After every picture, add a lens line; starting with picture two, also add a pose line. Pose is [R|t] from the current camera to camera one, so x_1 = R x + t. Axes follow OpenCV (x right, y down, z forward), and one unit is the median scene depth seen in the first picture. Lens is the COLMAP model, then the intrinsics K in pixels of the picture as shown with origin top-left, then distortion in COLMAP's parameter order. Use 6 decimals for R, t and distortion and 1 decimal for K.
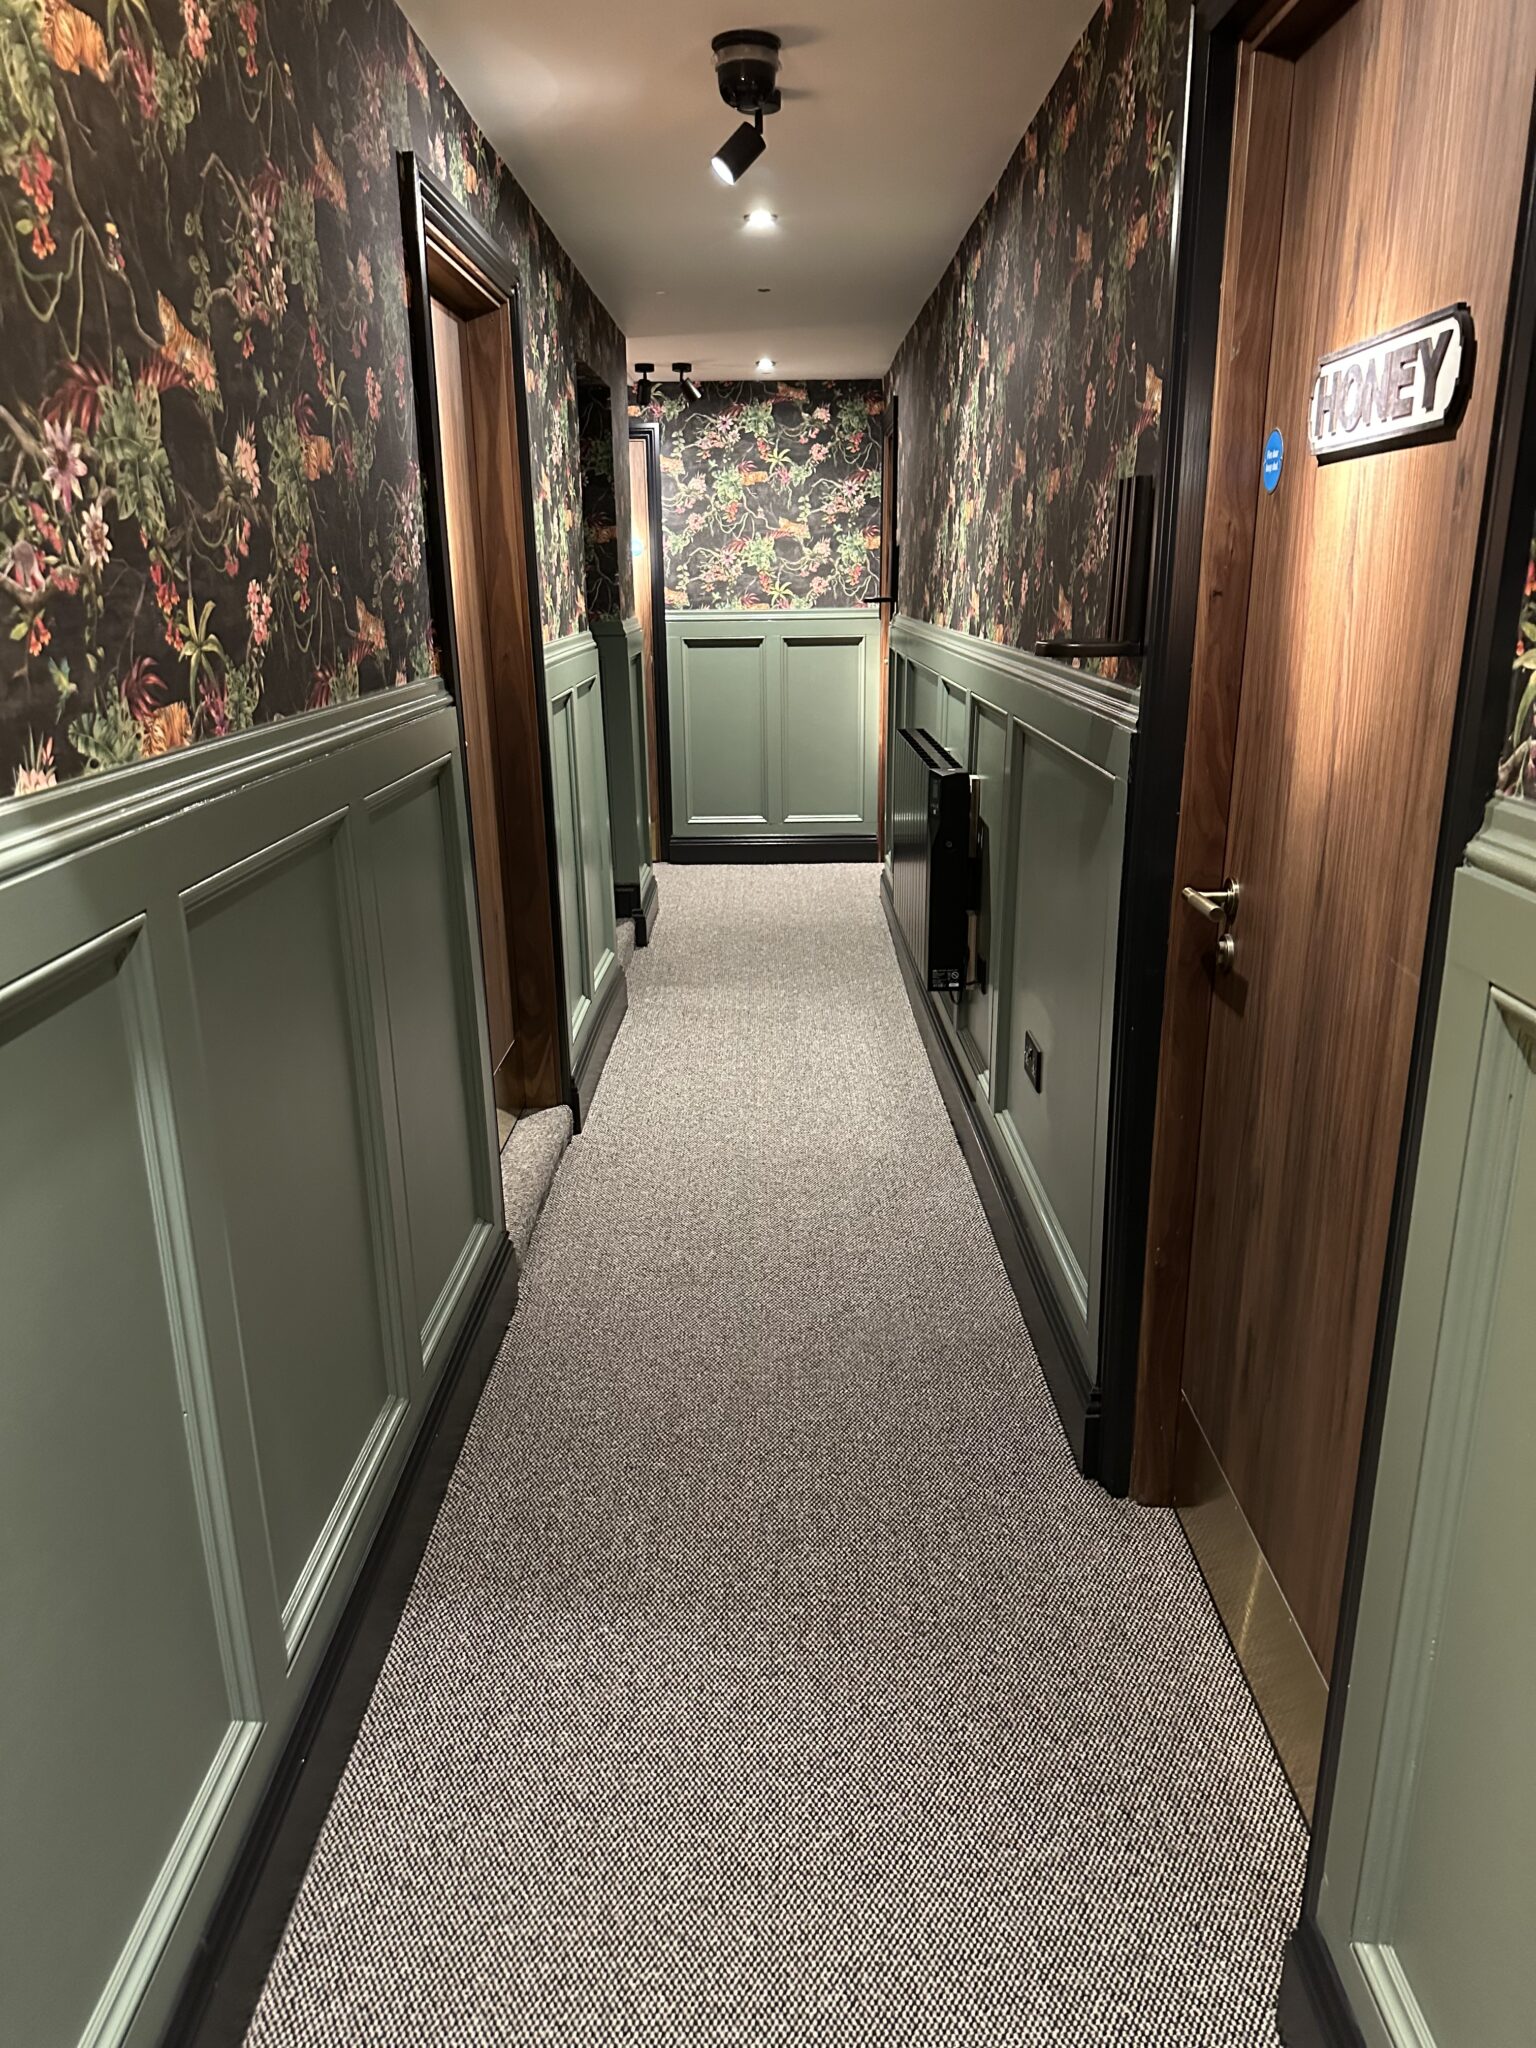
lens RADIAL K [[1429.3, 0, 767.7], [0, 1429.3, 1030.0], [0, 0, 1]] dist [-0.007110, -0.001739]
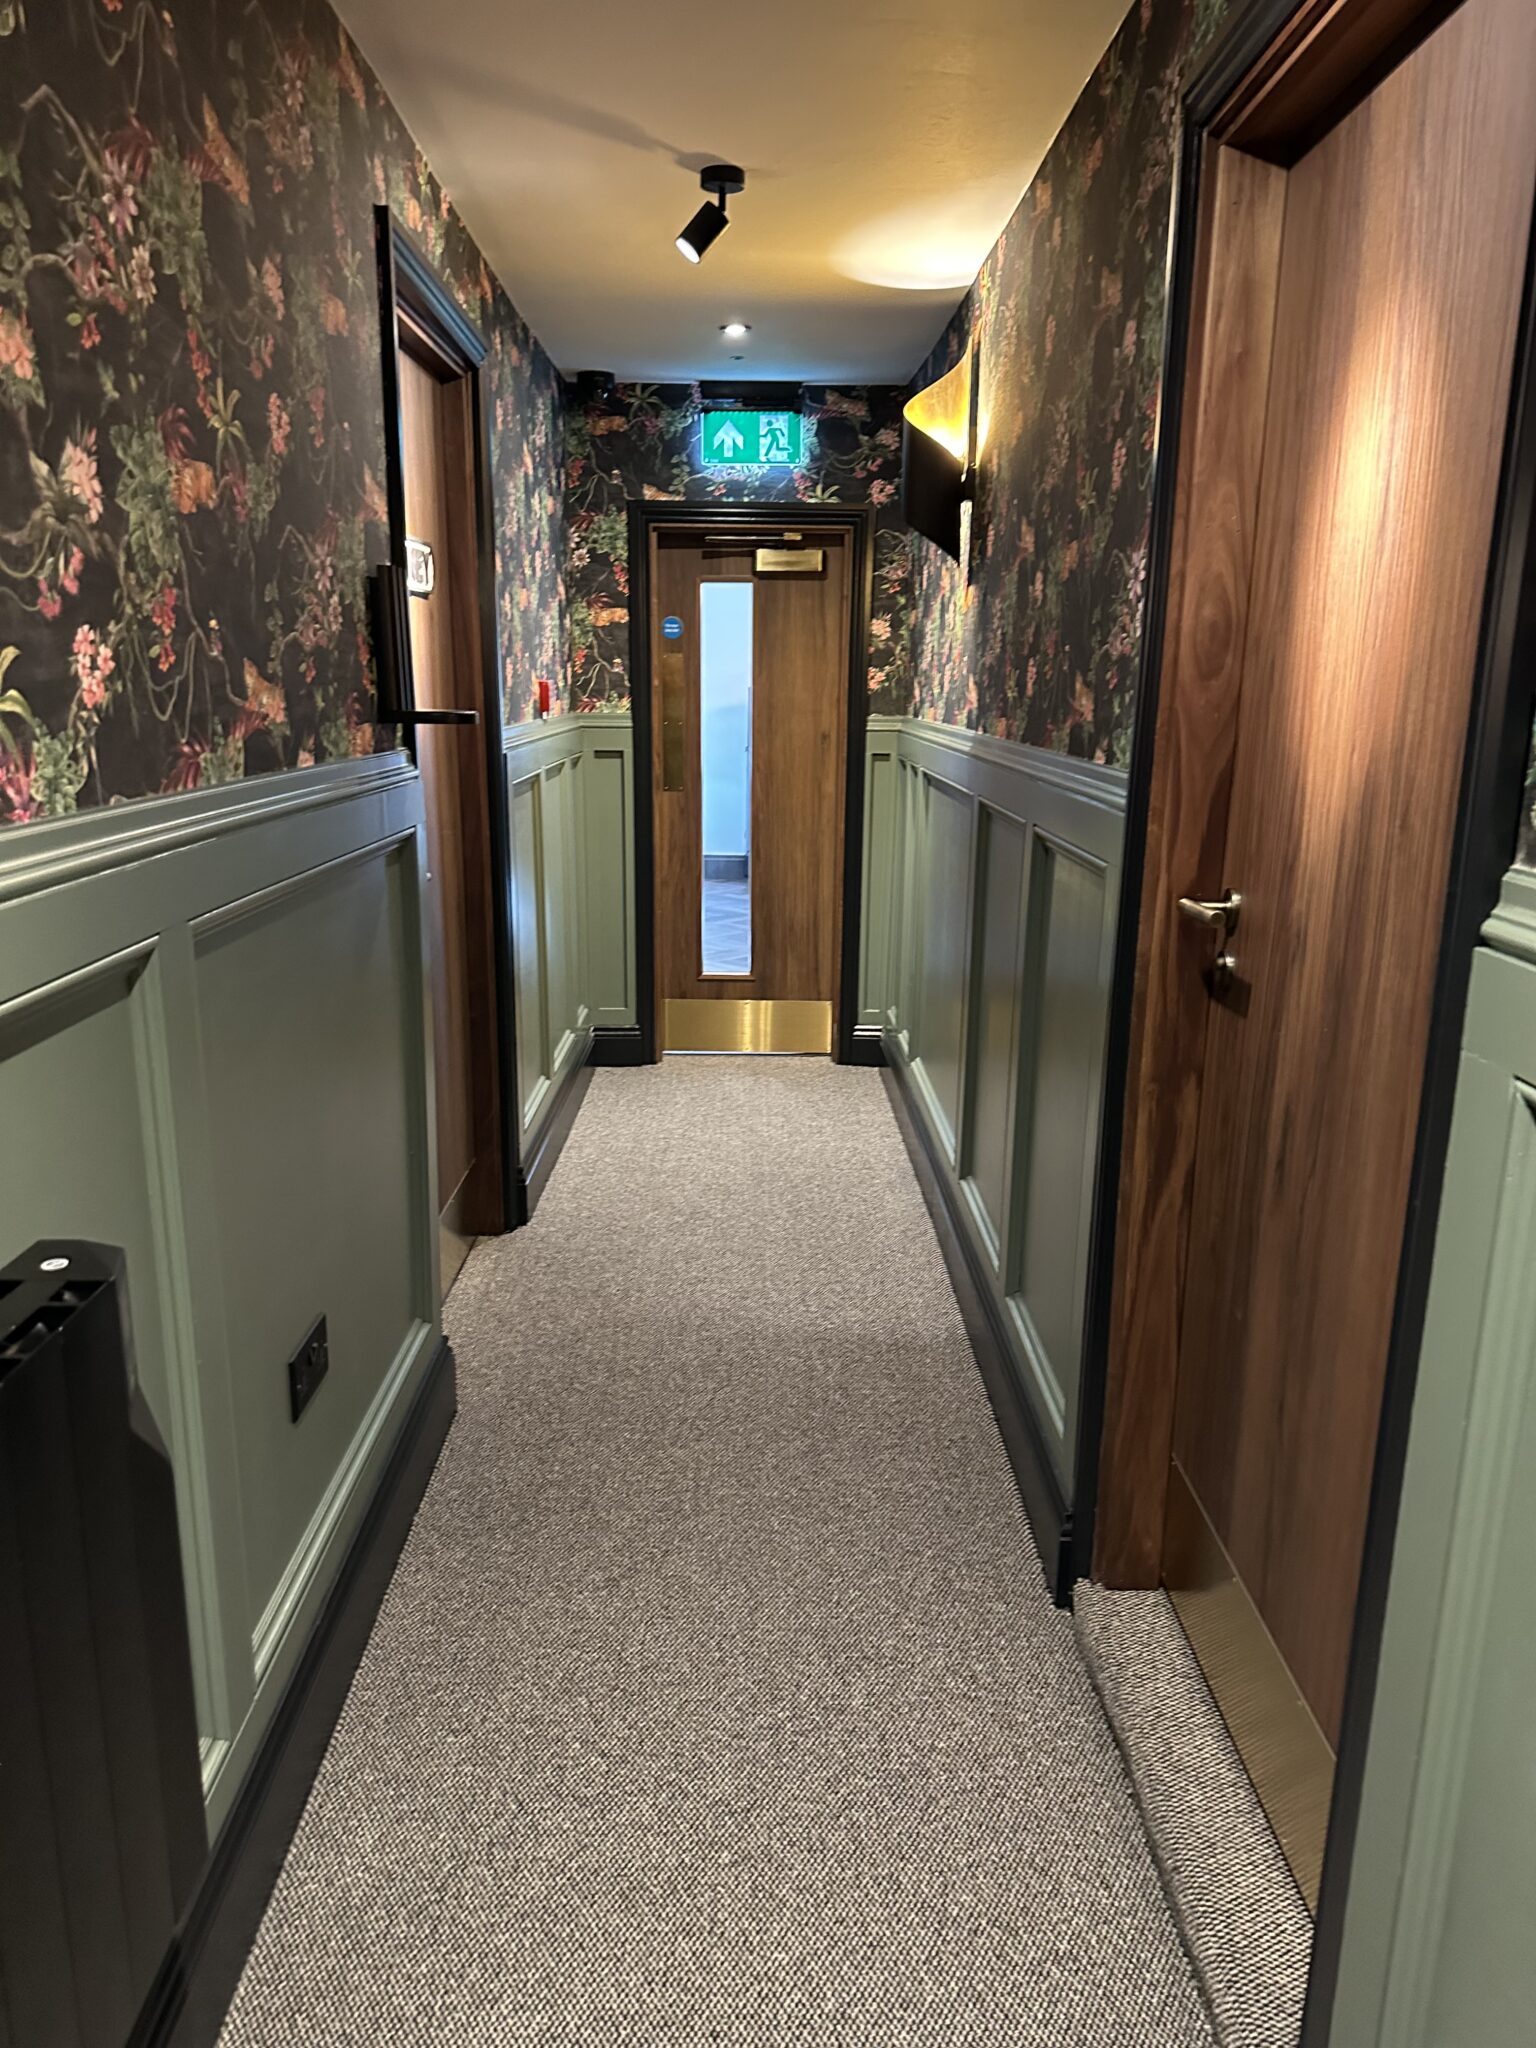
lens RADIAL K [[1429.3, 0, 766.1], [0, 1429.3, 1024.8], [0, 0, 1]] dist [-0.007110, -0.001739]
pose [[0.999711, 0.015755, 0.018176, 0.000746], [-0.014419, 0.997344, -0.071392, -0.038040], [-0.019252, 0.071109, 0.997283, 0.186087]]
